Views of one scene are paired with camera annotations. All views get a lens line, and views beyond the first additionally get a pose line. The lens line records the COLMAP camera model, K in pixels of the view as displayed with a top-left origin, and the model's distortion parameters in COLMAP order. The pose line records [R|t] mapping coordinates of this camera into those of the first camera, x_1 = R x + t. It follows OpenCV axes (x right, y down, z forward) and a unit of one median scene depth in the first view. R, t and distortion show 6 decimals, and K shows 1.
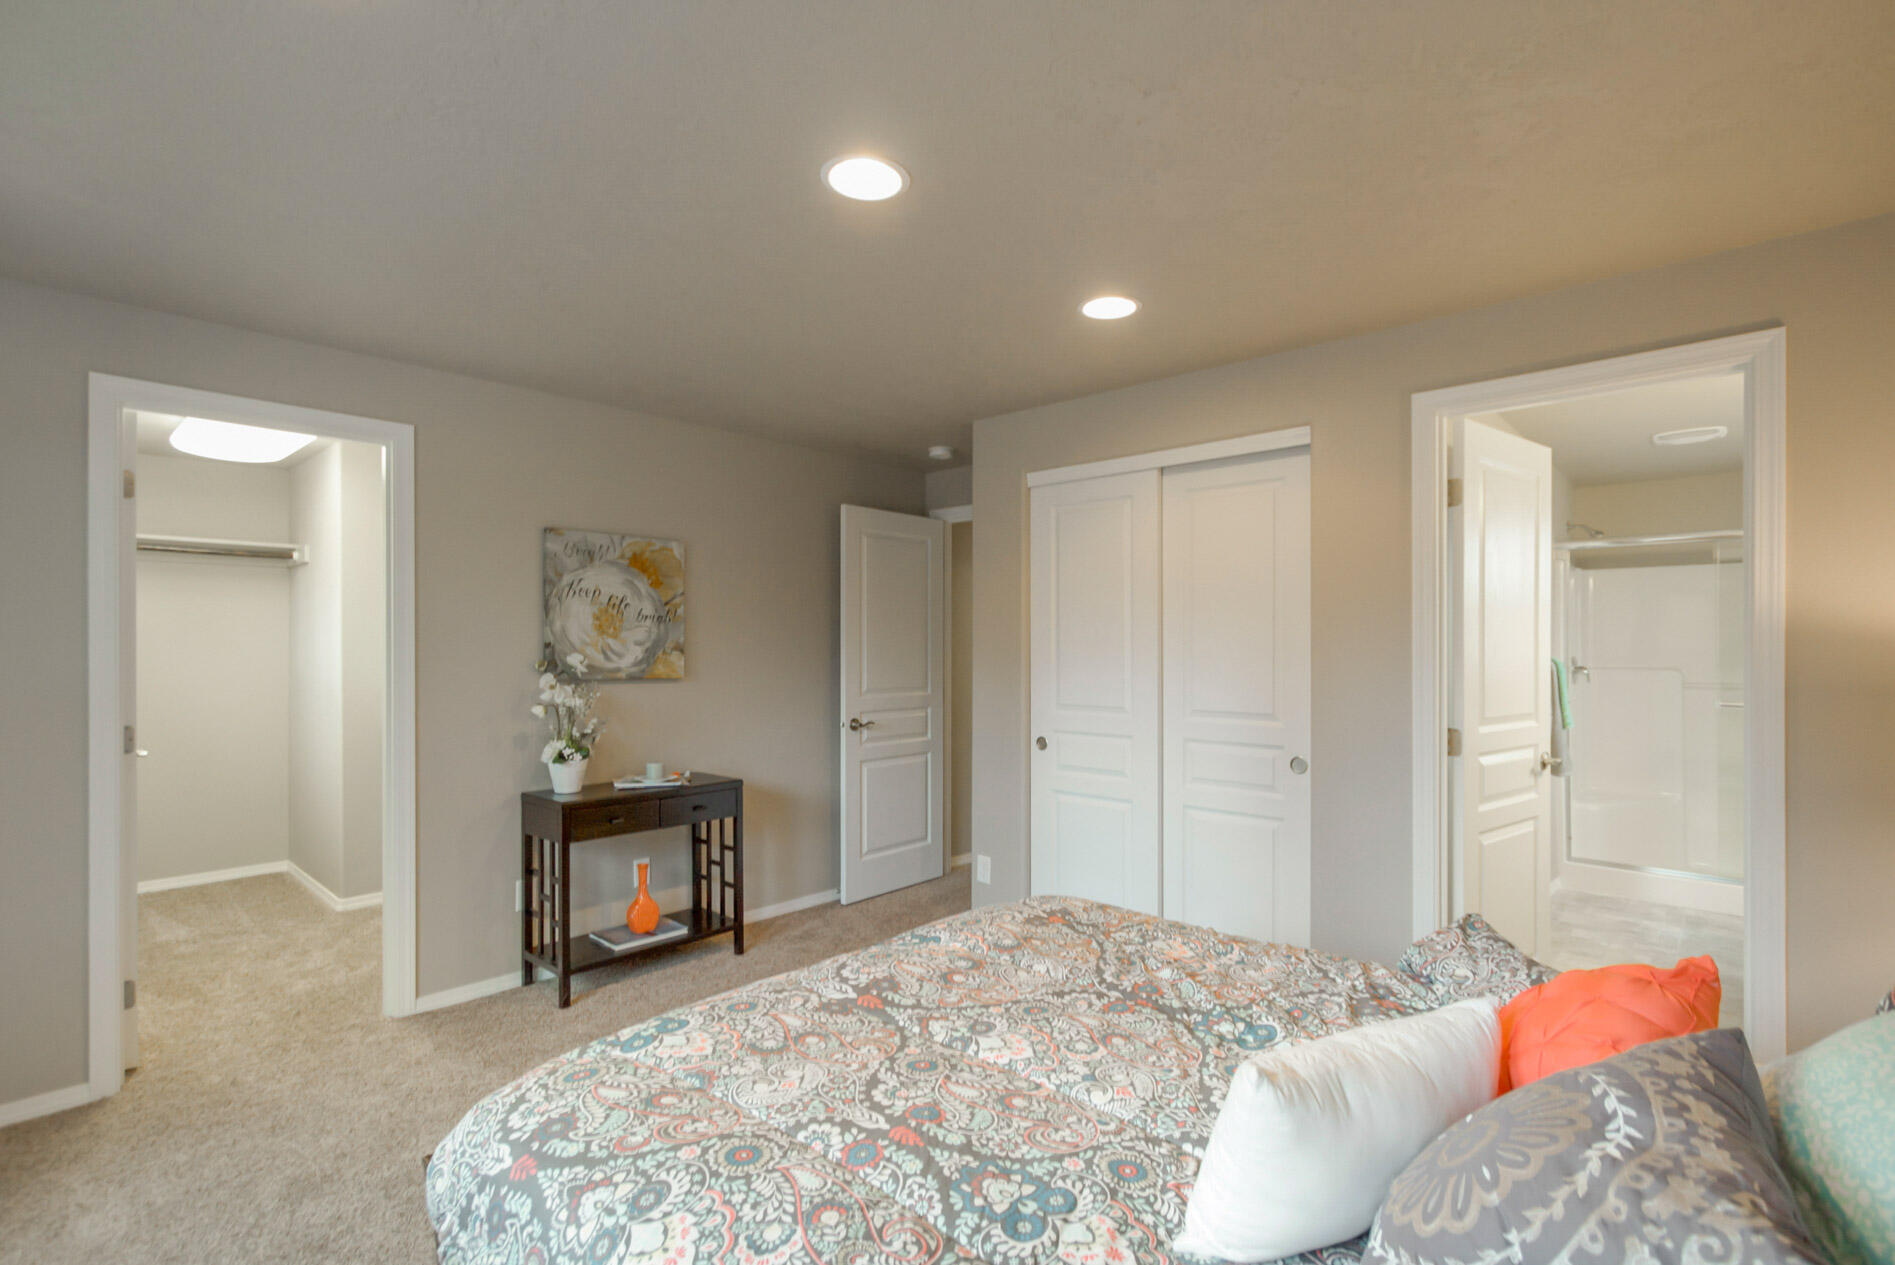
lens RADIAL K [[902.9, 0, 948.8], [0, 902.9, 642.1], [0, 0, 1]] dist [0.003681, 0.000429]
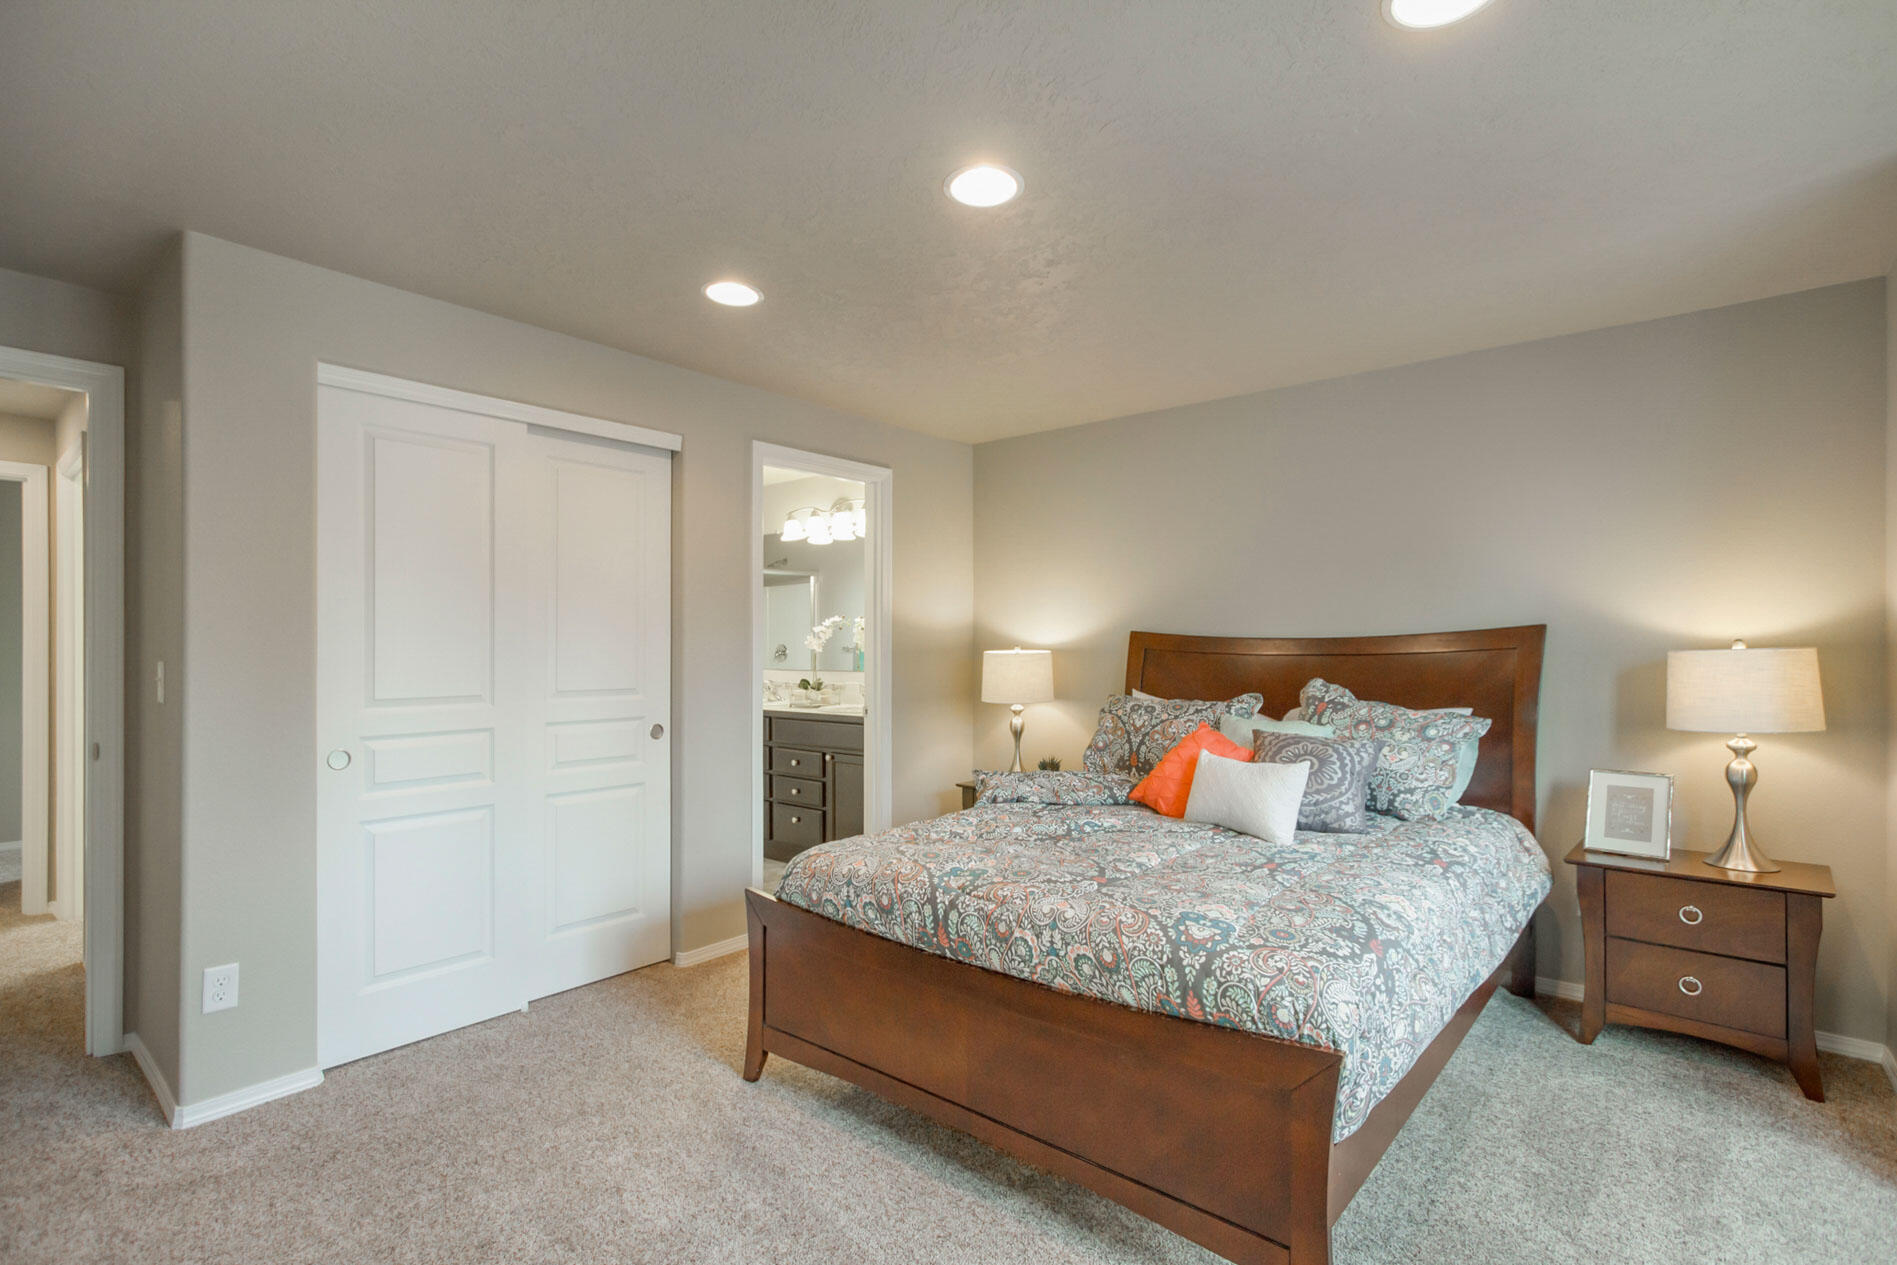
lens RADIAL K [[903.8, 0, 949.8], [0, 903.8, 642.1], [0, 0, 1]] dist [0.003681, 0.000429]
pose [[-0.063894, 0.006403, 0.997936, -1.545747], [-0.001323, 0.999978, -0.006501, 0.065119], [-0.997956, -0.001736, -0.063884, 1.443452]]
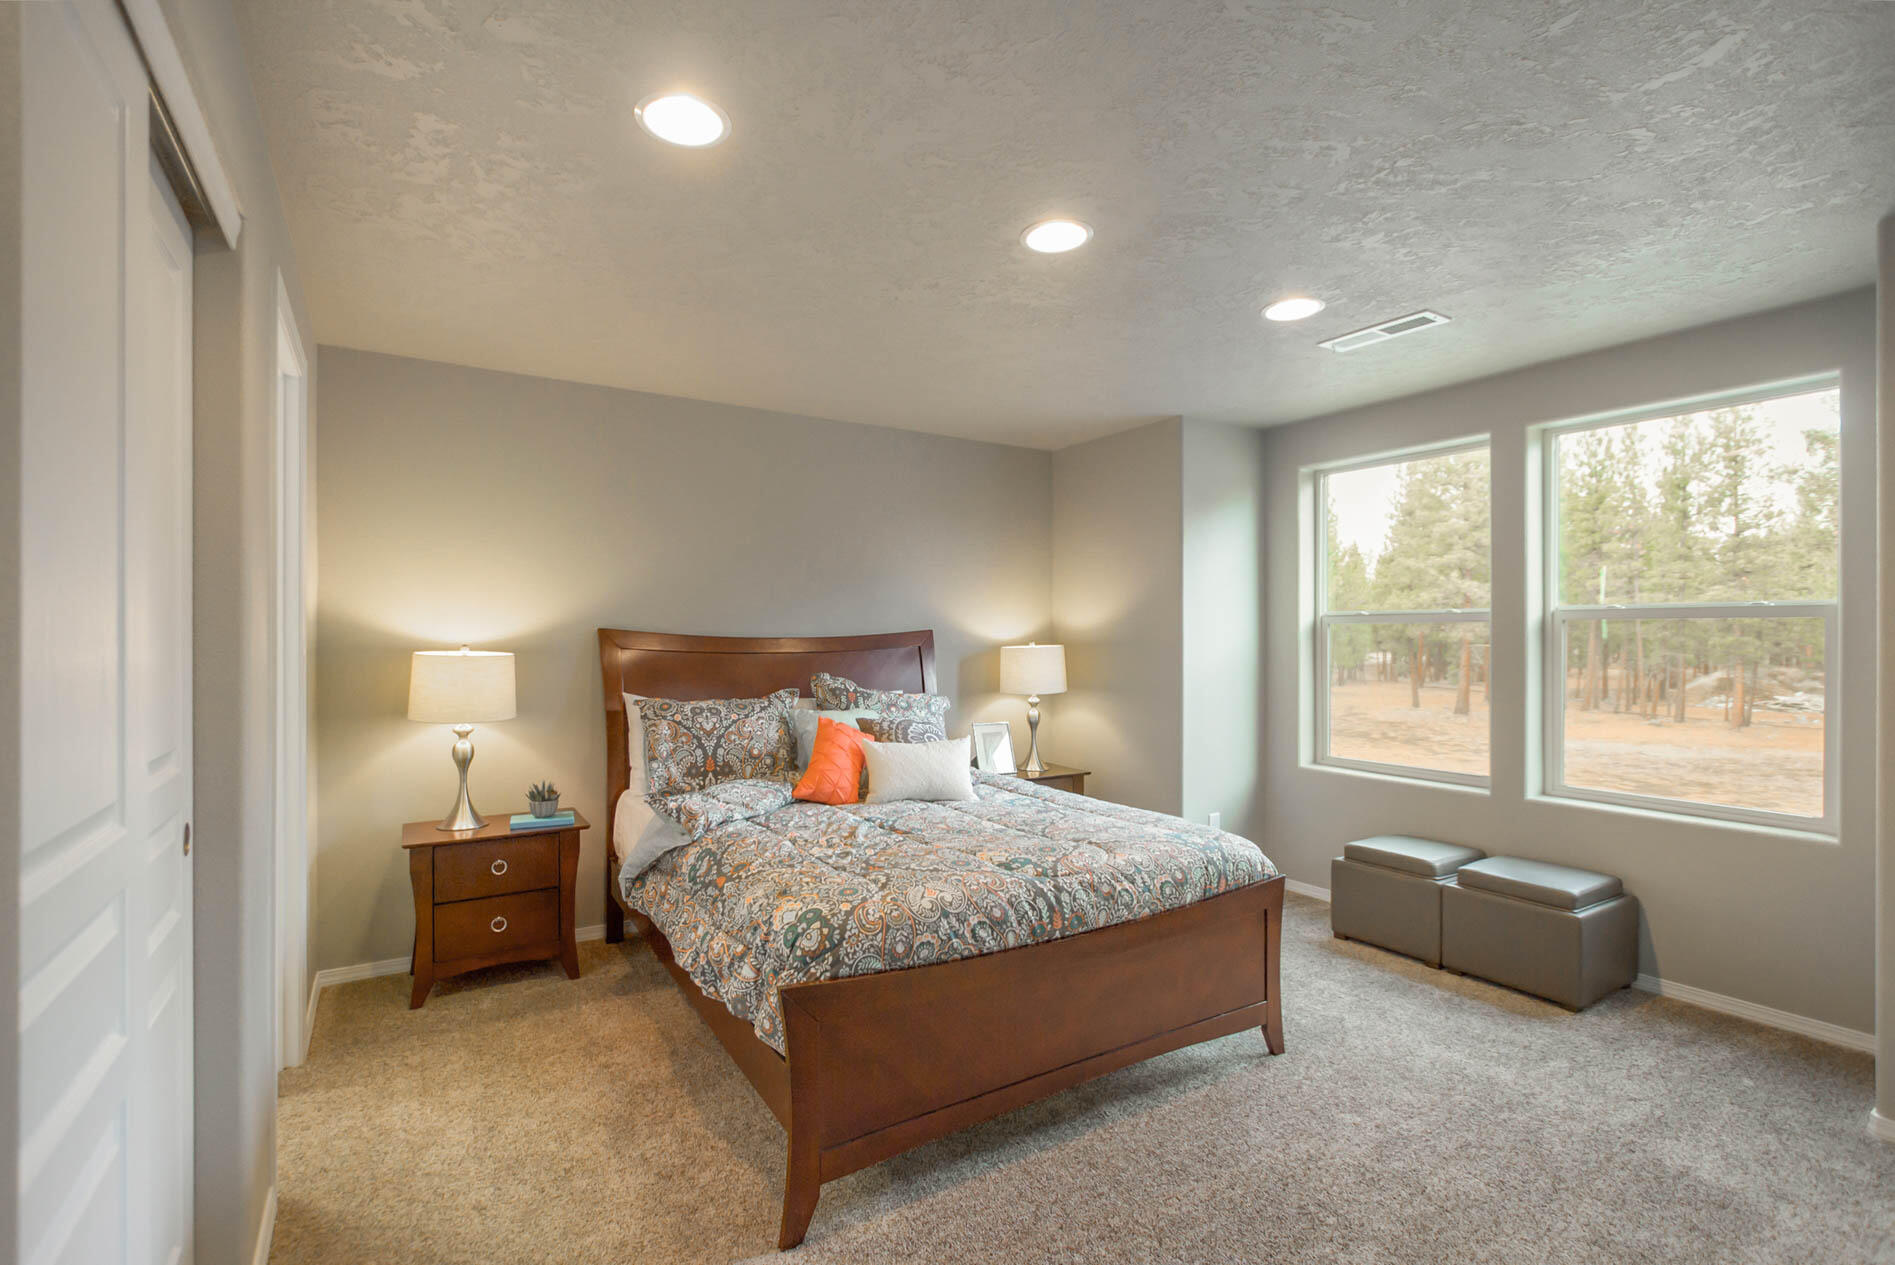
lens RADIAL K [[864.1, 0, 941.0], [0, 864.1, 655.7], [0, 0, 1]] dist [-0.036870, 0.000075]
pose [[-0.970506, 0.000838, 0.241075, -0.567942], [0.002652, 0.999971, 0.007203, 0.068387], [-0.241062, 0.007630, -0.970480, 2.484214]]
